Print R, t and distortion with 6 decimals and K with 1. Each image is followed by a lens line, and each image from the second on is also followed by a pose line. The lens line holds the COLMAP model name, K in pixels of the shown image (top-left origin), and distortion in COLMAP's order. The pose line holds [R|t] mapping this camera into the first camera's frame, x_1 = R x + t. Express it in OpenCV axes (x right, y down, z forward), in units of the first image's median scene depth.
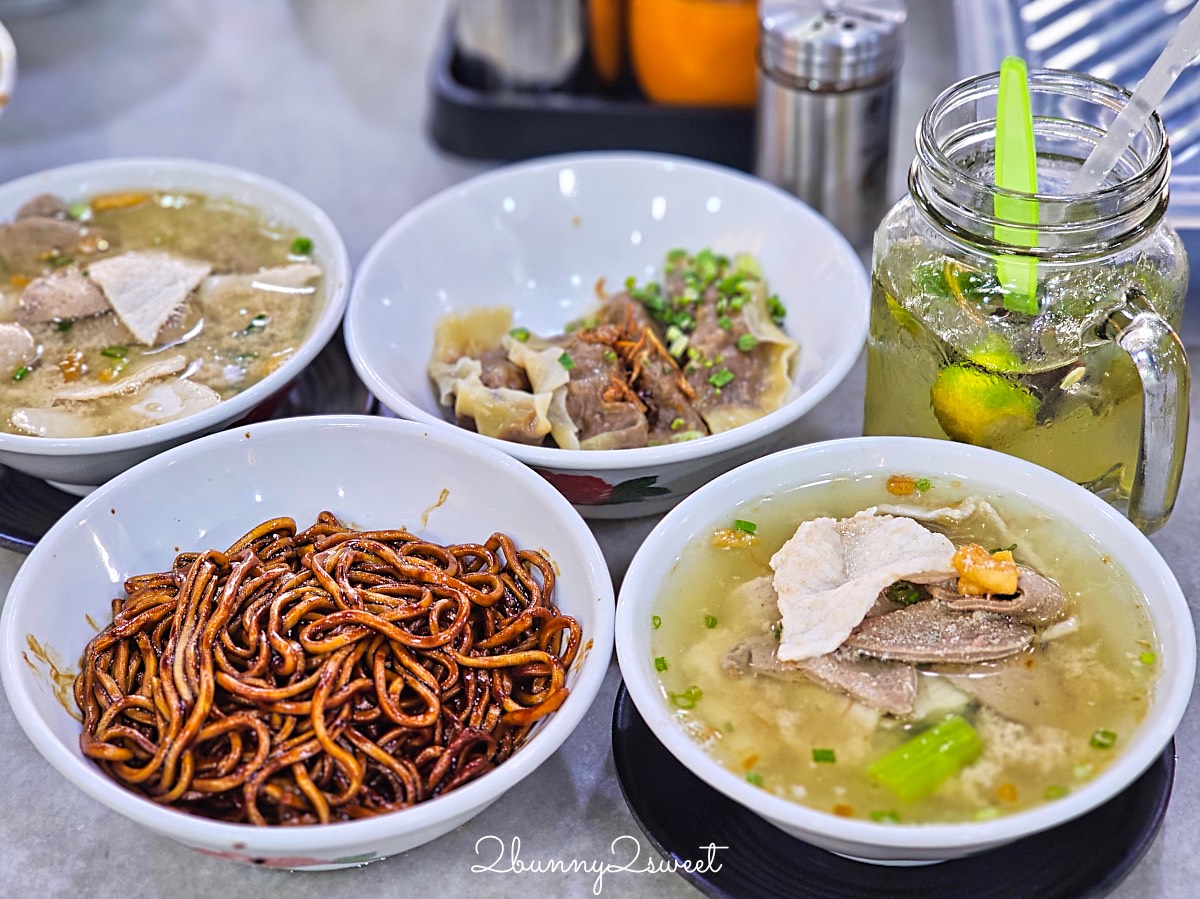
lens RADIAL K [[2419.8, 0, 600.0], [0, 2419.8, 449.5], [0, 0, 1]] dist [-0.250703, 5.742874]
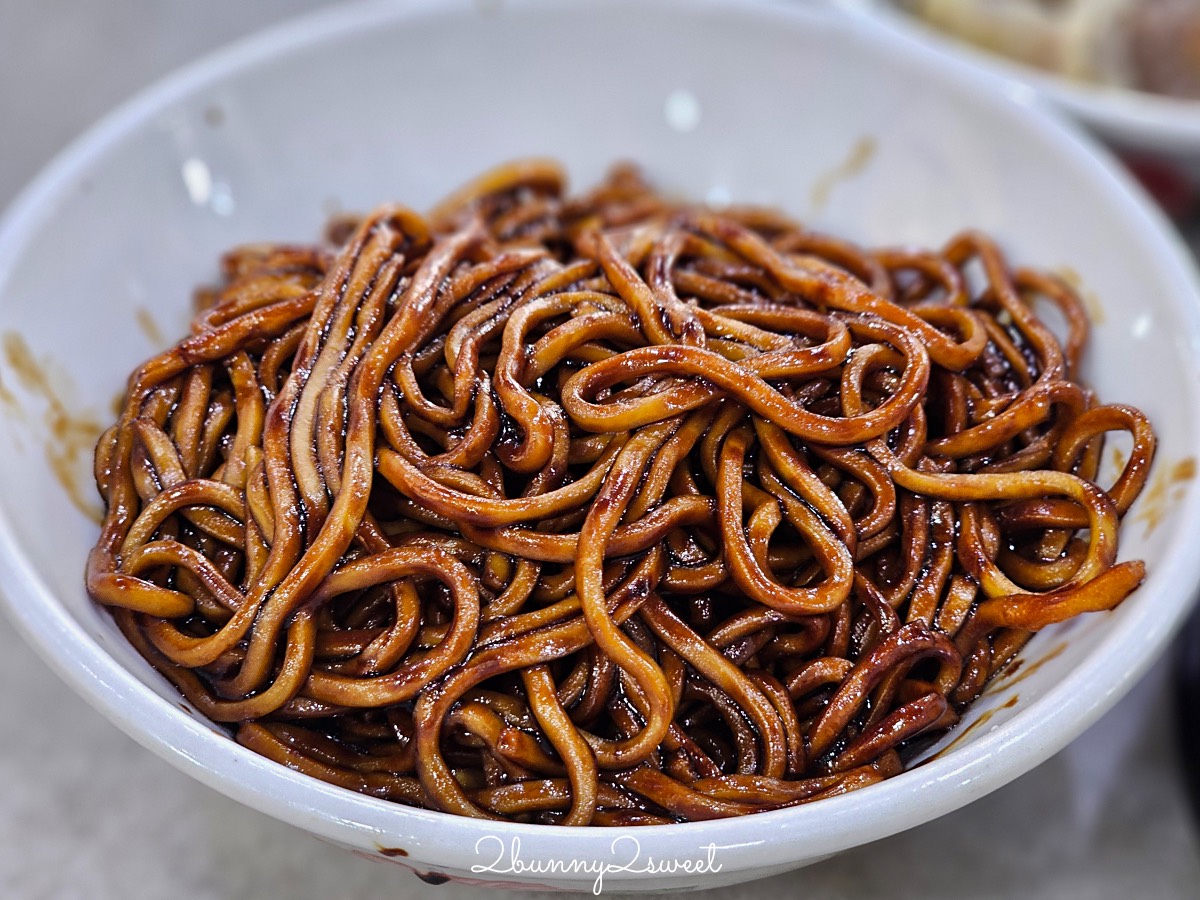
lens RADIAL K [[2419.8, 0, 600.0], [0, 2419.8, 450.0], [0, 0, 1]] dist [-0.250703, 5.742874]
pose [[0.990896, 0.098424, -0.091856, -0.073564], [-0.091479, 0.992827, 0.076988, 0.052318], [0.098775, -0.067884, 0.992792, 0.539423]]
